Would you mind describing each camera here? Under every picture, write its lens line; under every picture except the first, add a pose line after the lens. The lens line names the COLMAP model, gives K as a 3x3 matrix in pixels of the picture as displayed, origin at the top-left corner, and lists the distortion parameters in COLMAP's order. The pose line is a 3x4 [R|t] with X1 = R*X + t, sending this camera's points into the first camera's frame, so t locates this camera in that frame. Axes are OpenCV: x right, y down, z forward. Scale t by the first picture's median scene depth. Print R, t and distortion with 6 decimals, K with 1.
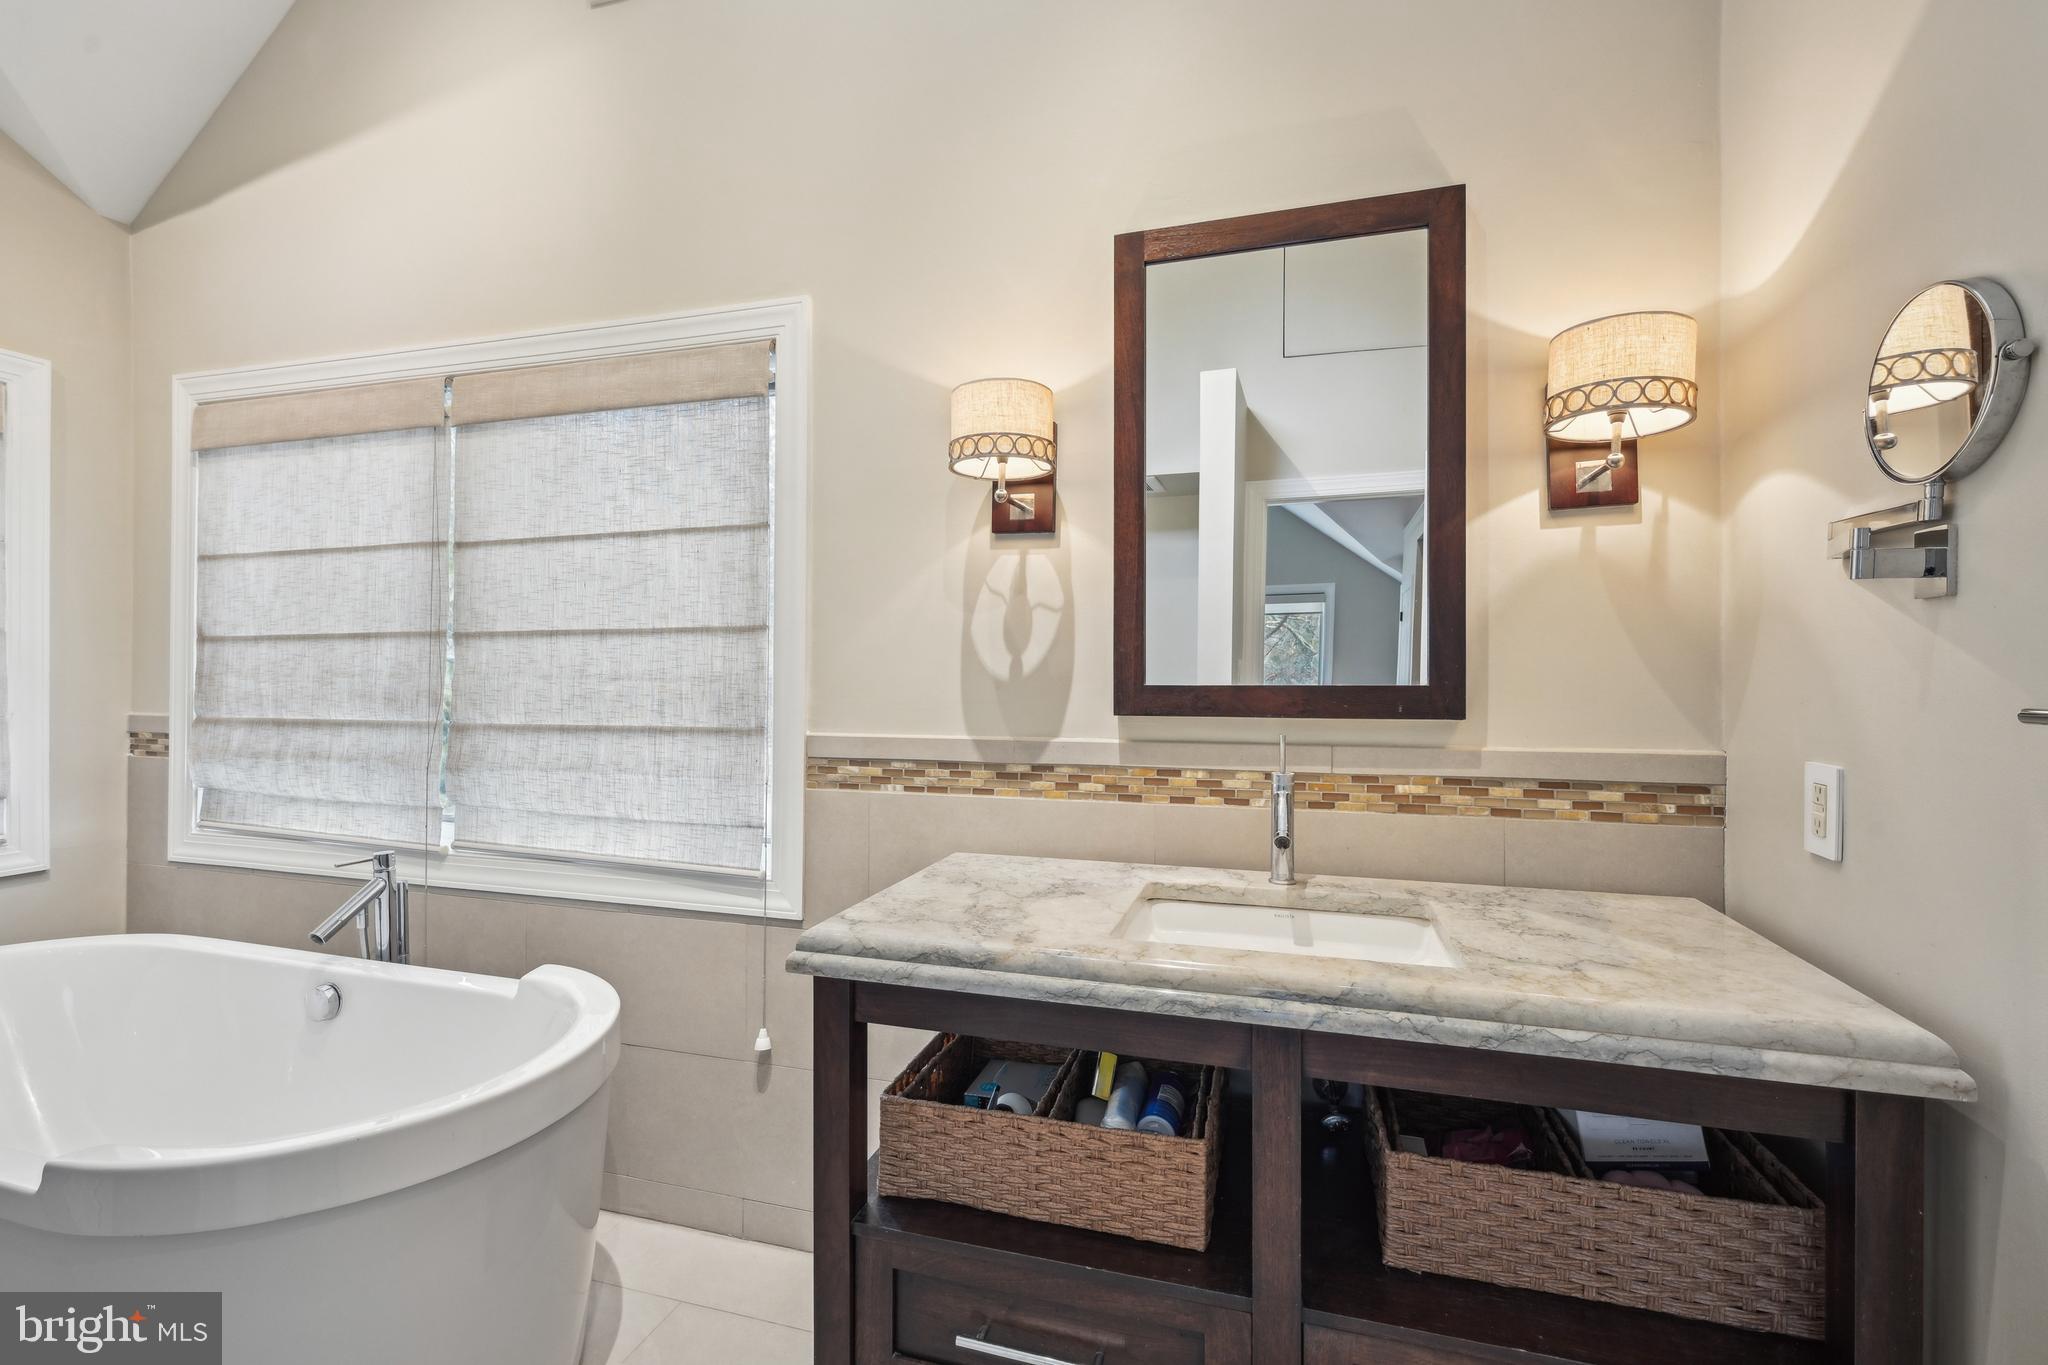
lens RADIAL K [[931.0, 0, 1005.9], [0, 931.0, 677.9], [0, 0, 1]] dist [0.002621, -0.001586]
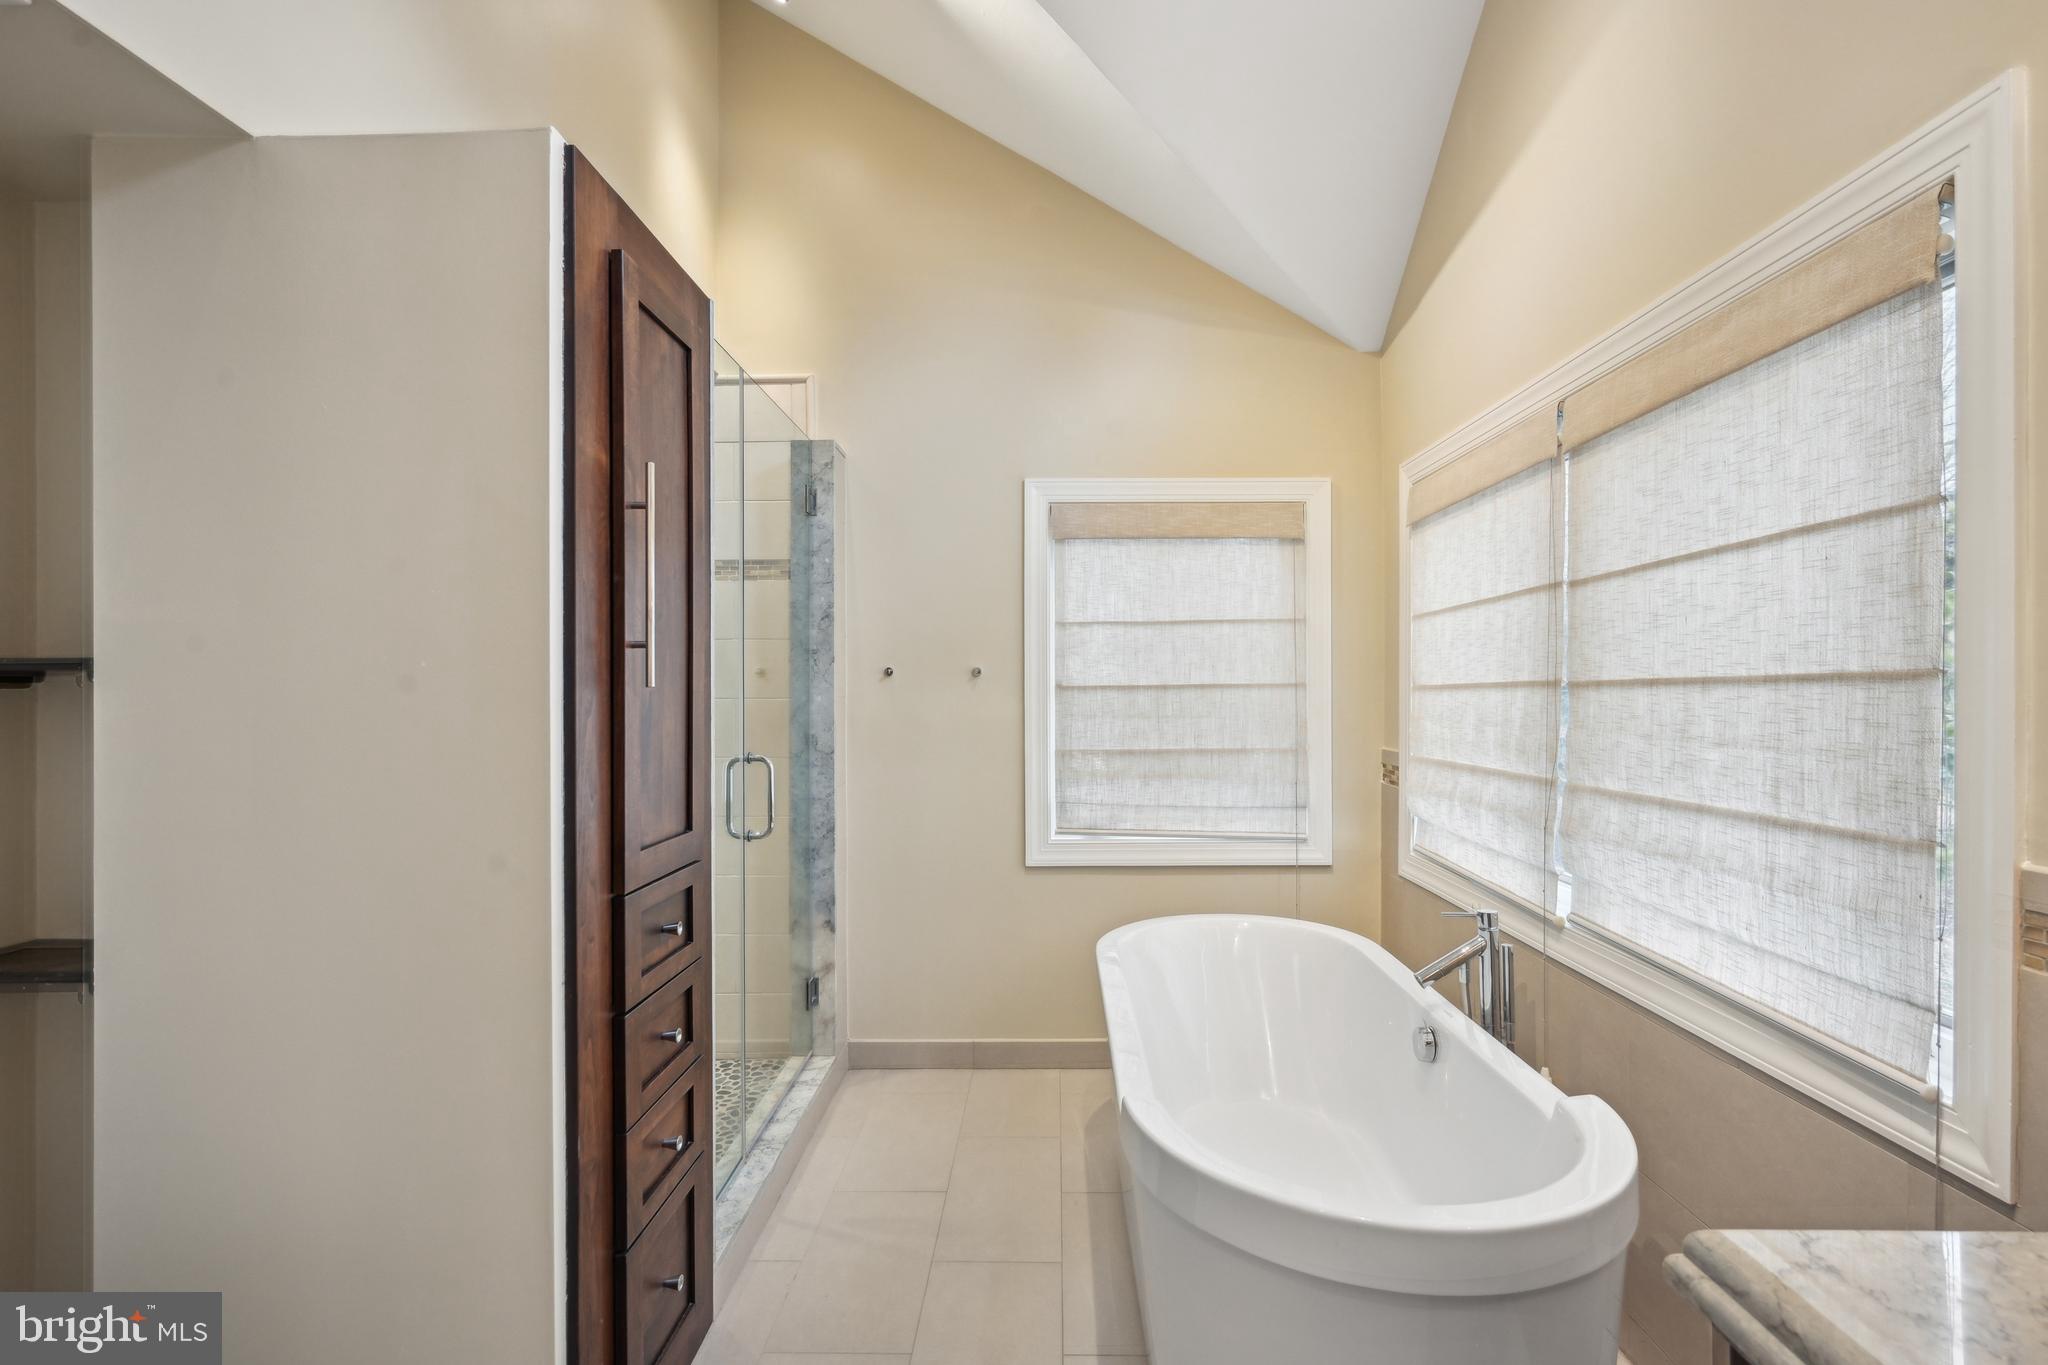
lens RADIAL K [[931.0, 0, 1019.4], [0, 931.0, 689.1], [0, 0, 1]] dist [0.002621, -0.001586]
pose [[0.272954, -0.009972, -0.961975, 0.143420], [0.003695, 0.999950, -0.009318, -0.038444], [0.962020, -0.001012, 0.272978, 0.266845]]
